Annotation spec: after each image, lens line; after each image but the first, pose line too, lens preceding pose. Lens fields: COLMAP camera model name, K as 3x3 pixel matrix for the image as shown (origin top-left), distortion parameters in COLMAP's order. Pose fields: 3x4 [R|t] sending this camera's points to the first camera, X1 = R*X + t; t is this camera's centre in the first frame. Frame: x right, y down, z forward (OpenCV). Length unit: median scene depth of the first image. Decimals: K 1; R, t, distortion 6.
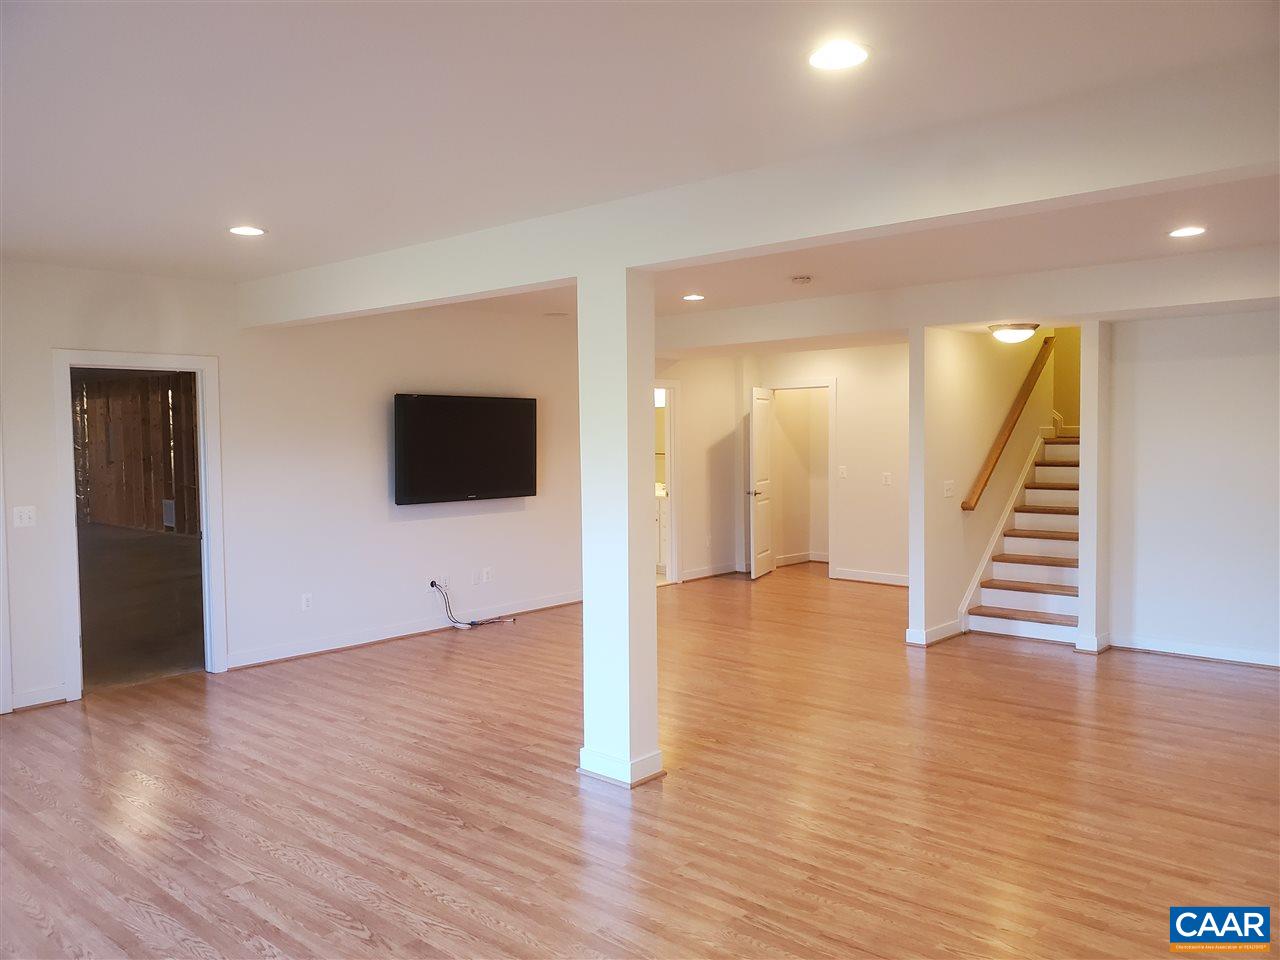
lens RADIAL K [[993.4, 0, 640.6], [0, 993.4, 475.7], [0, 0, 1]] dist [0.012582, -0.002989]
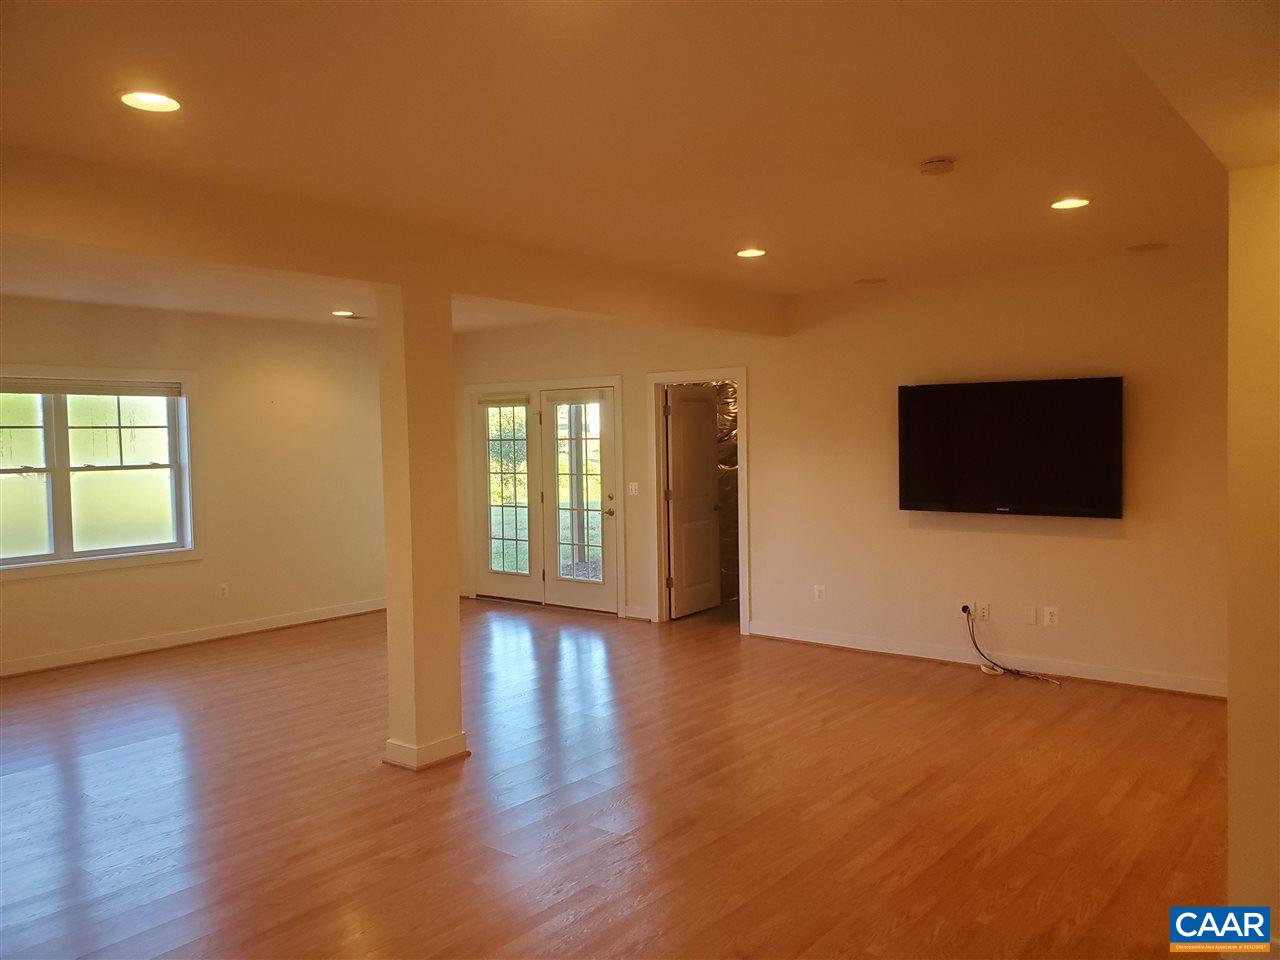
lens RADIAL K [[1010.8, 0, 638.5], [0, 1010.8, 446.3], [0, 0, 1]] dist [0.088413, -0.001146]
pose [[0.058749, 0.020597, -0.998060, 0.699940], [-0.031720, 0.999321, 0.018756, -0.038974], [0.997769, 0.030556, 0.059363, 0.745418]]
